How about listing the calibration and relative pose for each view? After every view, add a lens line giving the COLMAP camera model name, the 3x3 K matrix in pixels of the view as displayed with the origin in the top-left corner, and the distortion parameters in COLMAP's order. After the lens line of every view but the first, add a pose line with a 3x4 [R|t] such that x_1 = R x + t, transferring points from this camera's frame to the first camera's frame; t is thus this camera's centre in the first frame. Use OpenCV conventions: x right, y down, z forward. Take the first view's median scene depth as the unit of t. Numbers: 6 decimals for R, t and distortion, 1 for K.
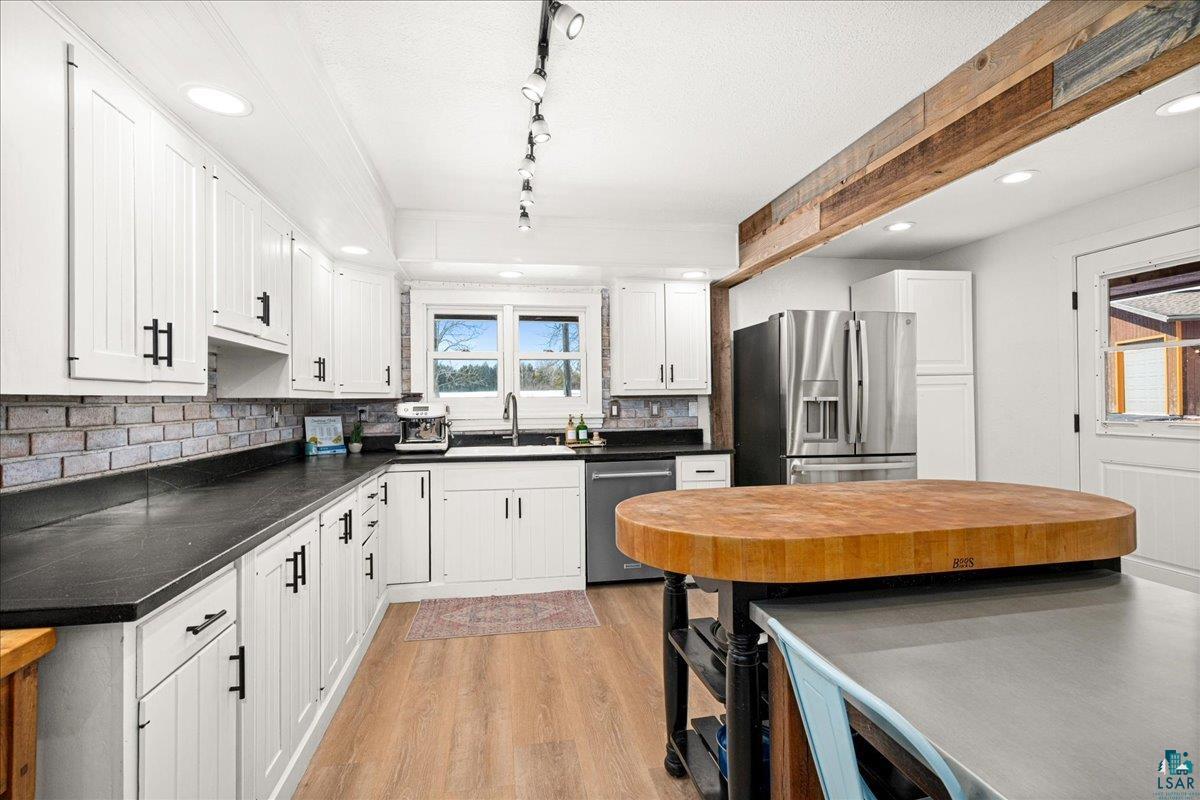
lens RADIAL K [[575.5, 0, 607.4], [0, 575.5, 394.3], [0, 0, 1]] dist [0.000738, 0.000229]
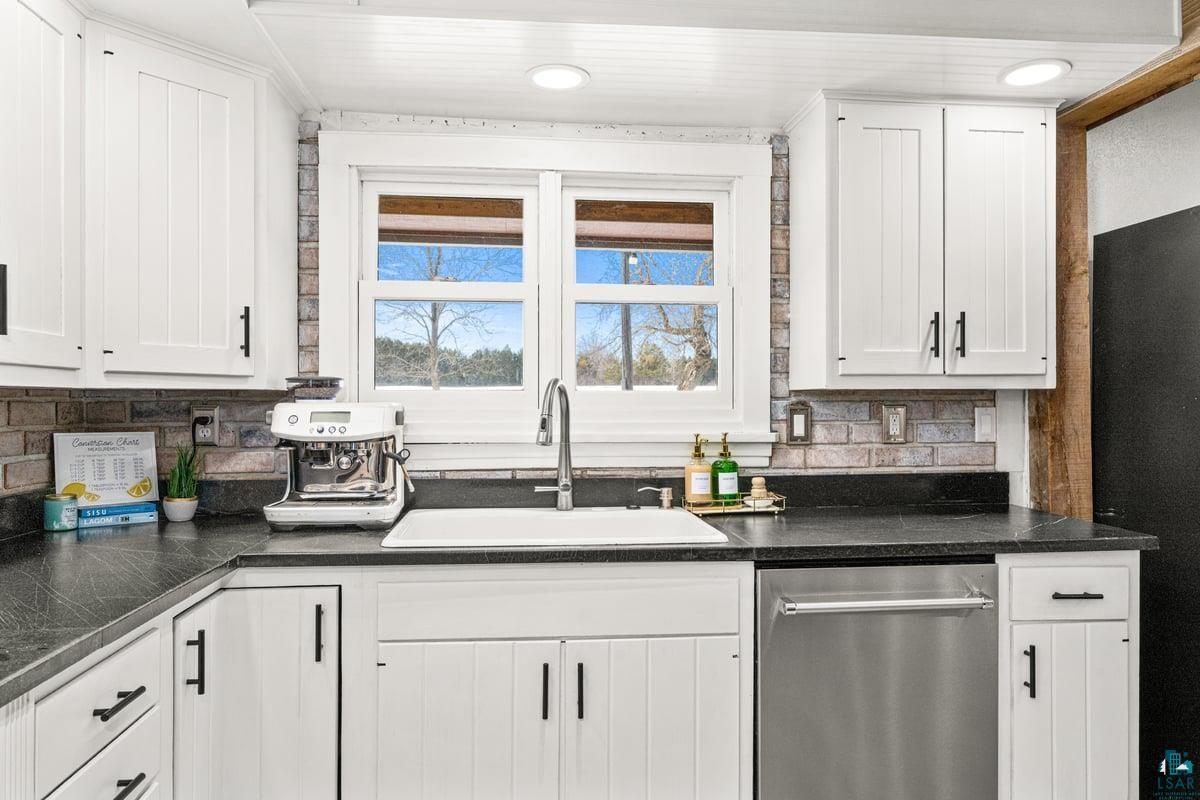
lens RADIAL K [[588.5, 0, 597.6], [0, 588.5, 399.3], [0, 0, 1]] dist [0.000878, 0.000117]
pose [[0.997869, 0.011099, -0.064294, -0.109940], [-0.010645, 0.999916, 0.007399, 0.007658], [0.064371, -0.006698, 0.997904, 0.579236]]
